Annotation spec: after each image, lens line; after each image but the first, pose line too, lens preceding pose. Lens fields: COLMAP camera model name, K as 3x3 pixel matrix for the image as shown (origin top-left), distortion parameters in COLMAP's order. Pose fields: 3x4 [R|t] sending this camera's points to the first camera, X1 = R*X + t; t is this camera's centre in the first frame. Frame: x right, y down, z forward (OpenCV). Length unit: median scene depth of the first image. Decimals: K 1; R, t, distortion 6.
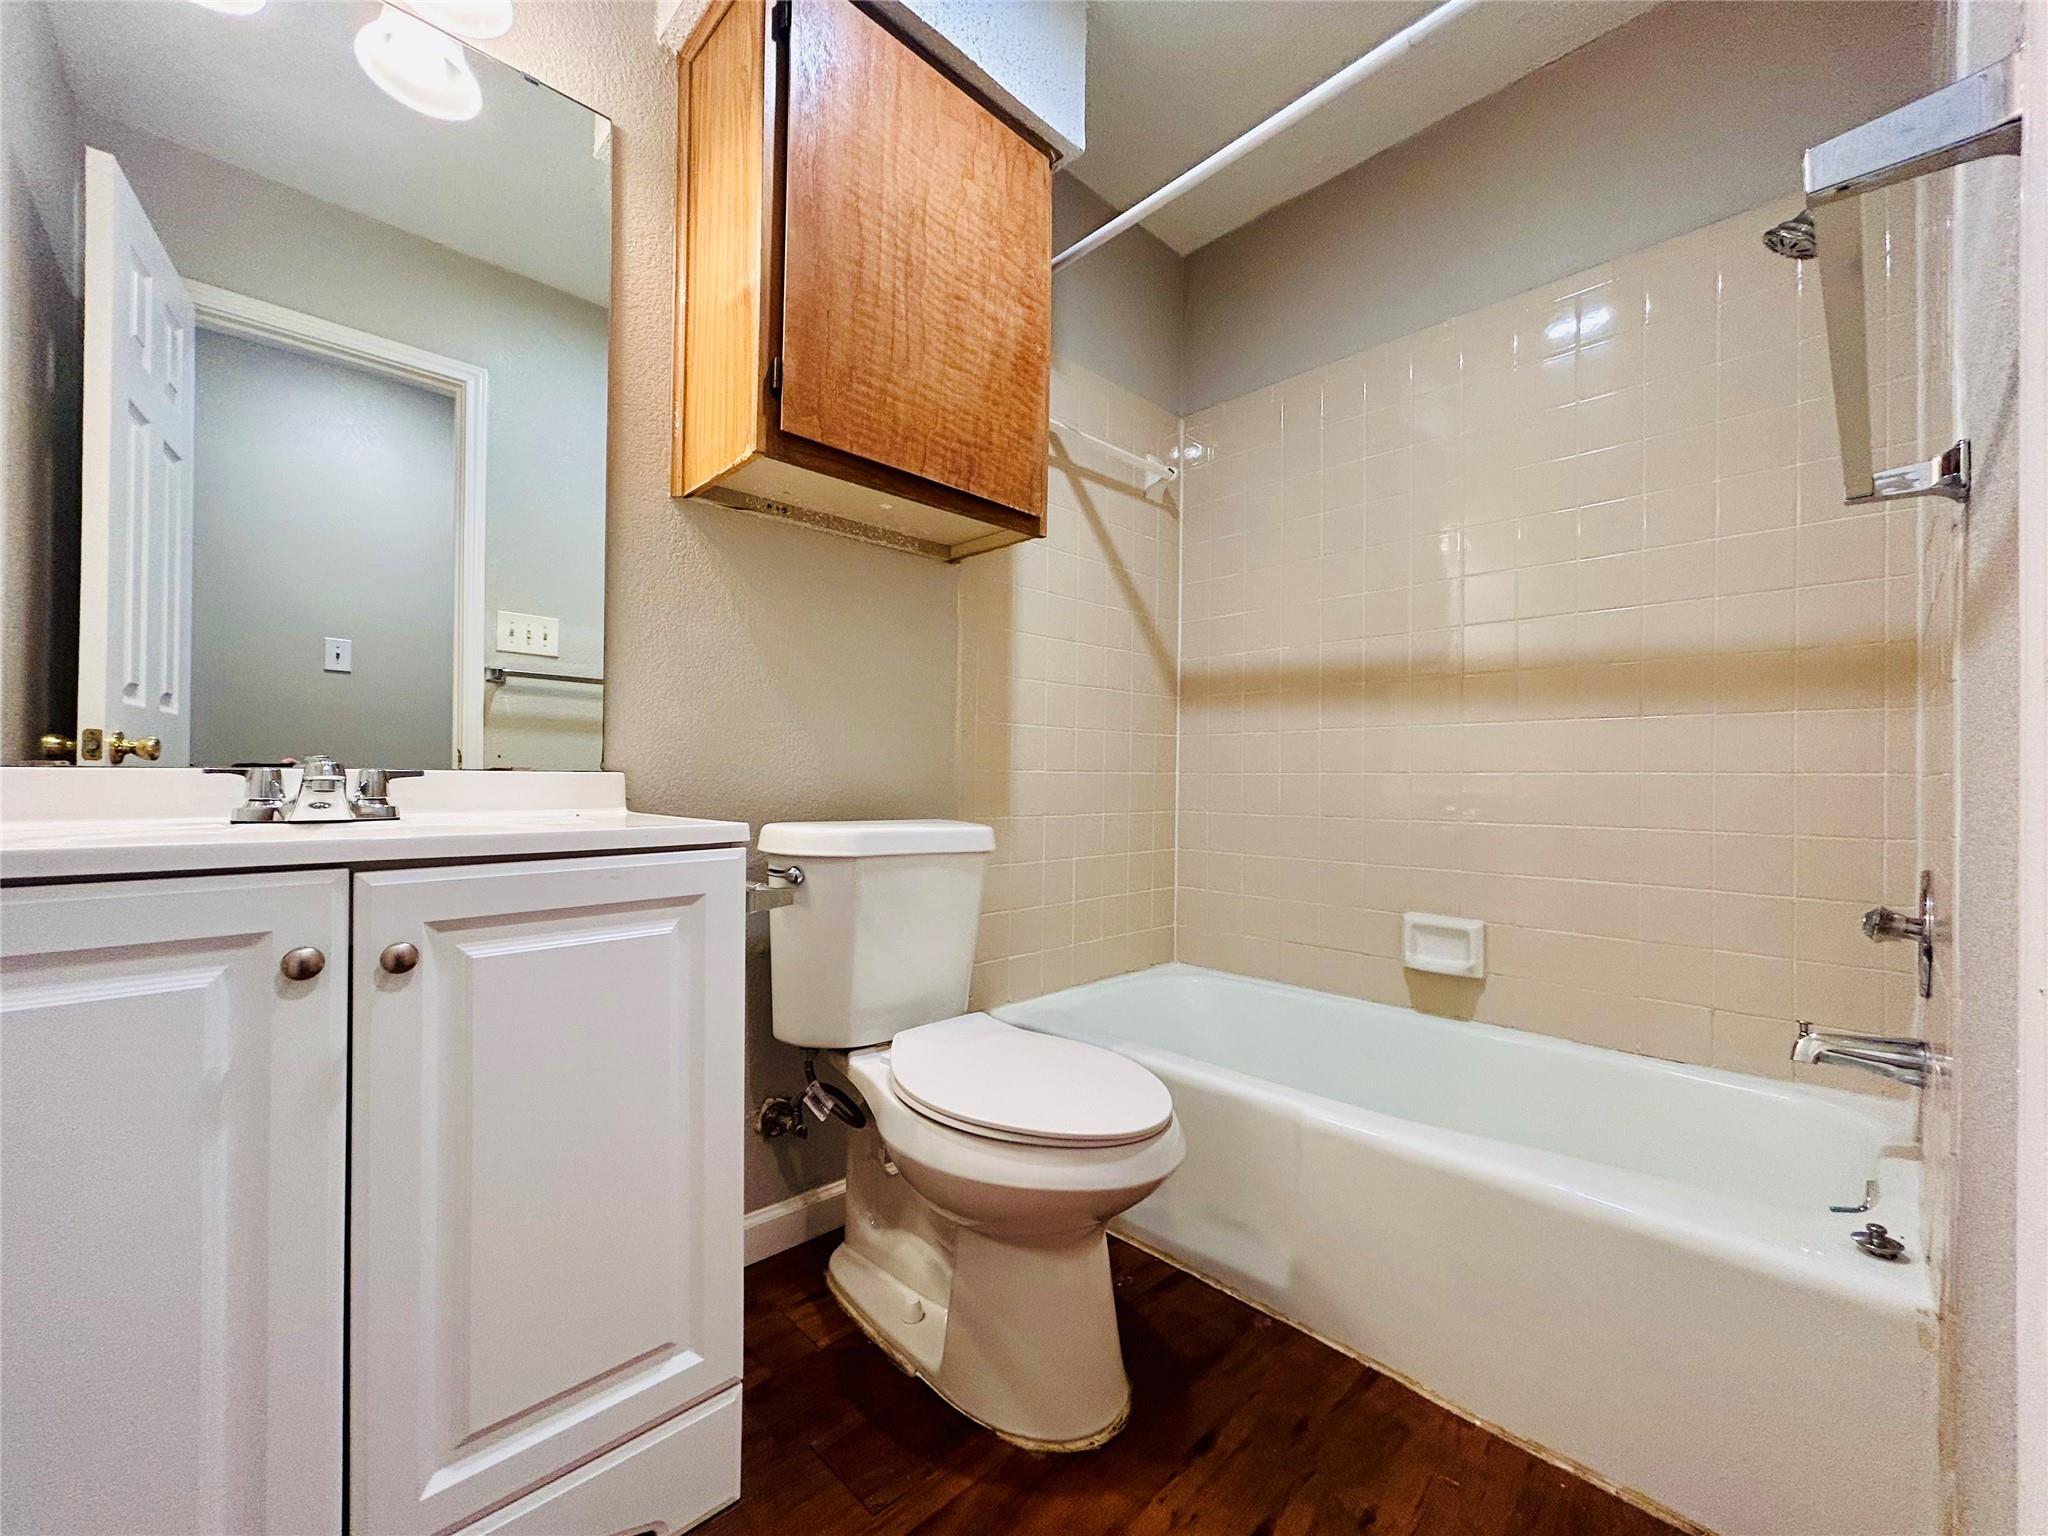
lens RADIAL K [[824.6, 0, 1025.7], [0, 824.6, 768.1], [0, 0, 1]] dist [-0.001914, 0.000994]
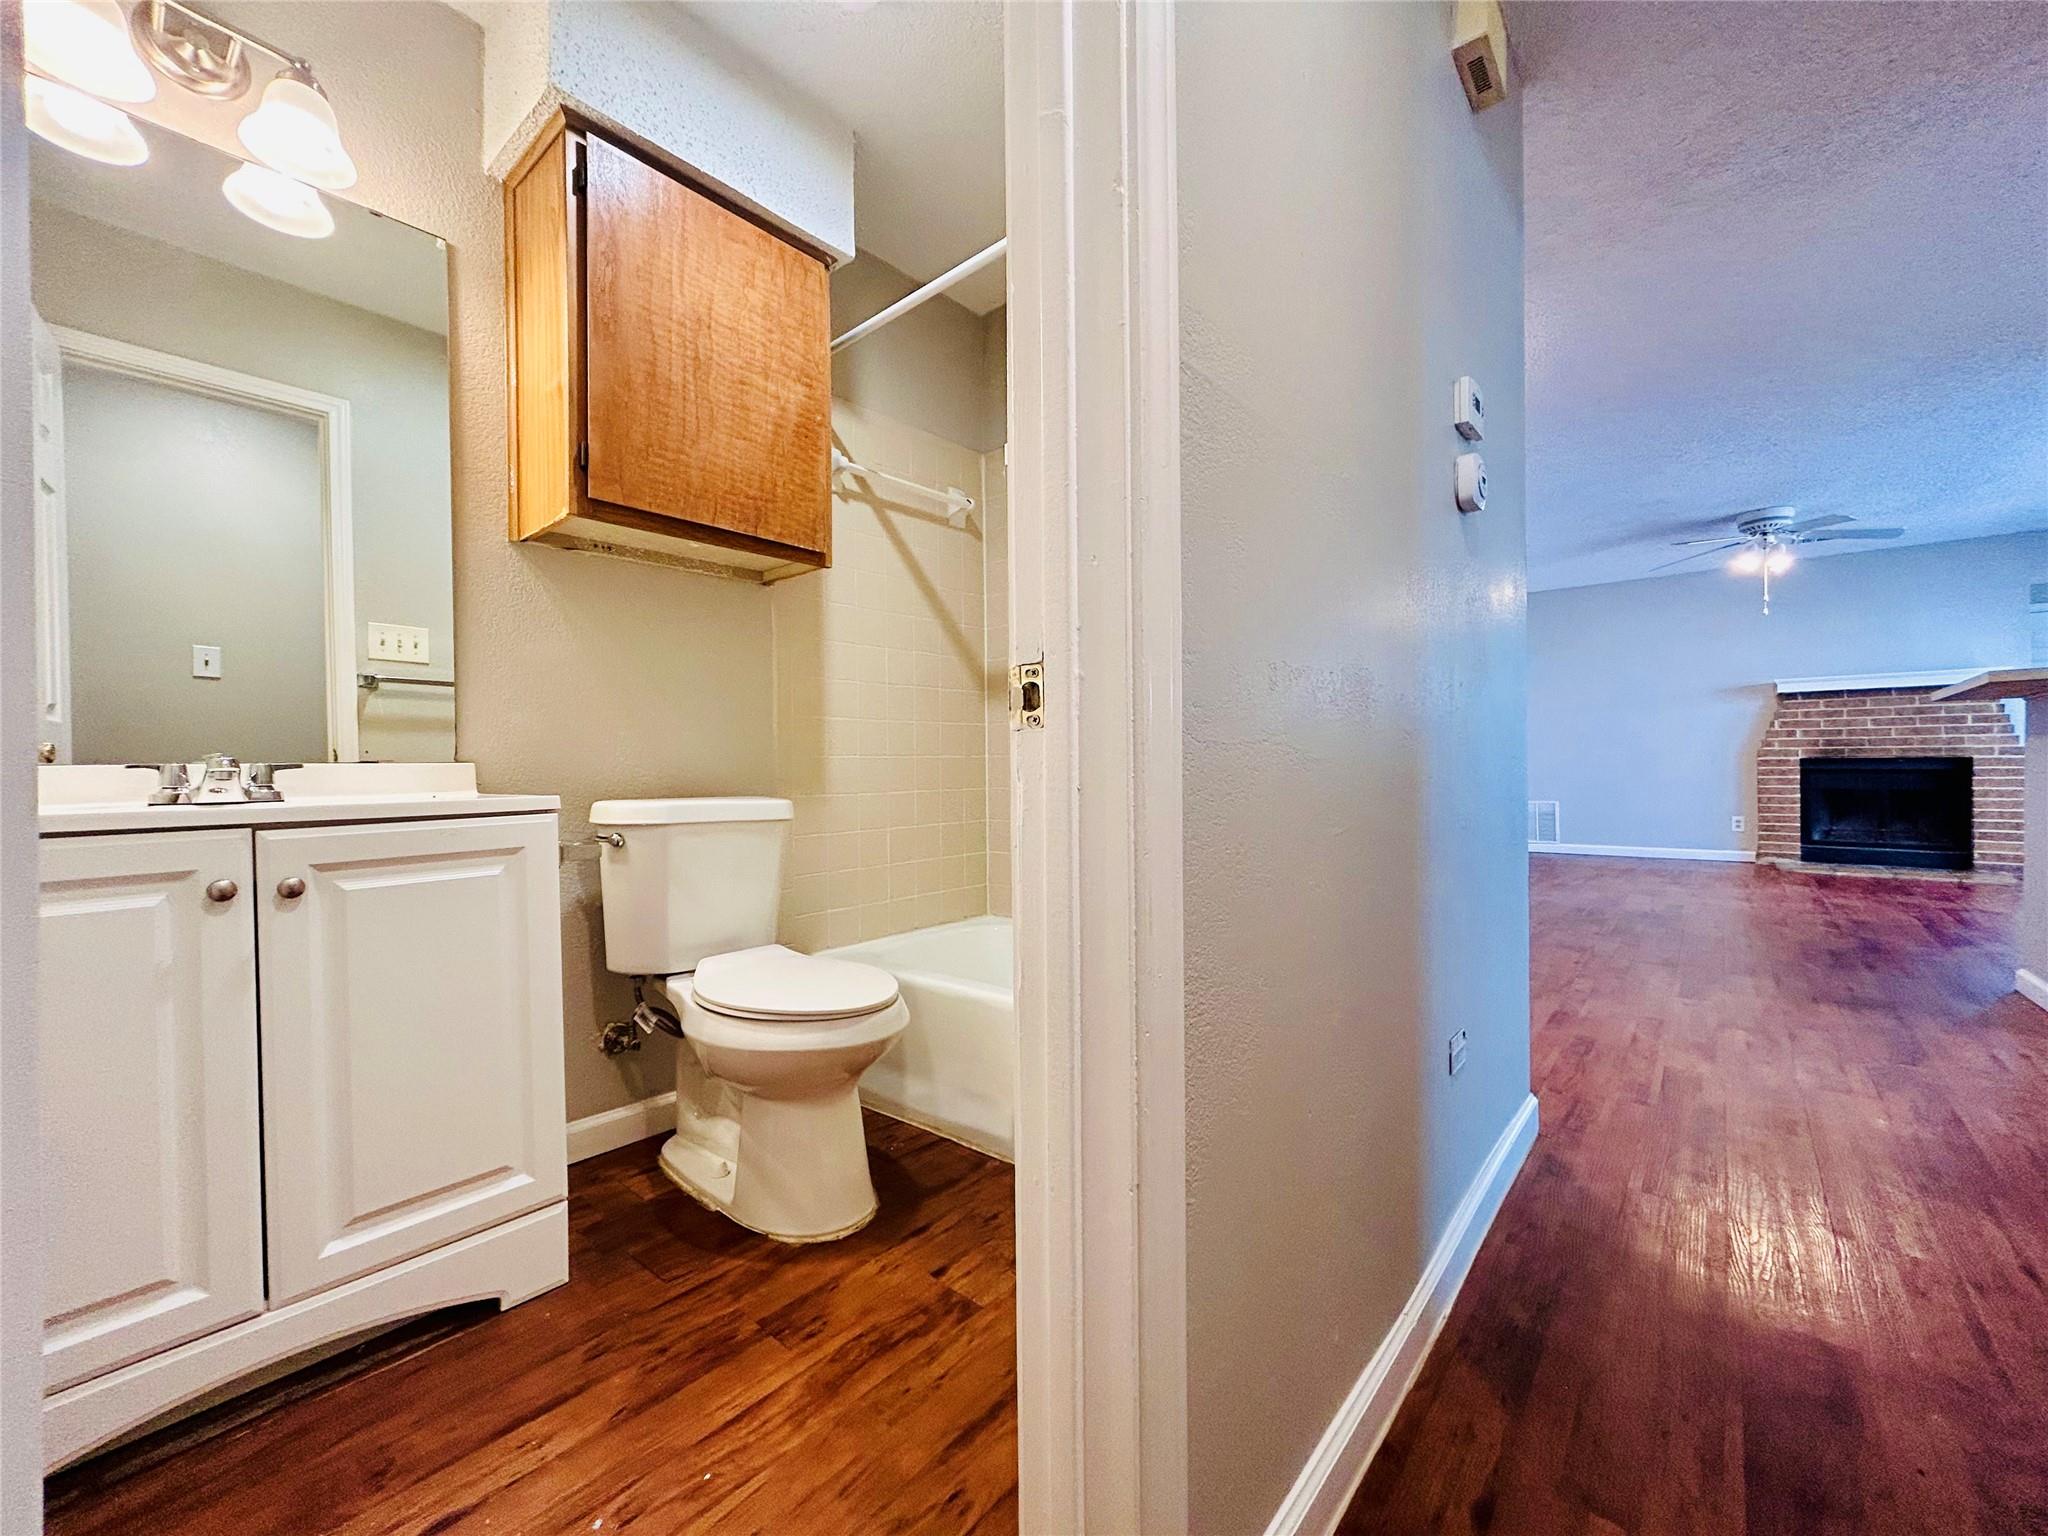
lens RADIAL K [[824.6, 0, 1025.8], [0, 824.6, 768.2], [0, 0, 1]] dist [-0.001914, 0.000994]
pose [[0.995344, -0.024174, 0.093303, 0.228835], [0.023022, 0.999645, 0.013401, 0.015751], [-0.093594, -0.011190, 0.995548, -0.324318]]
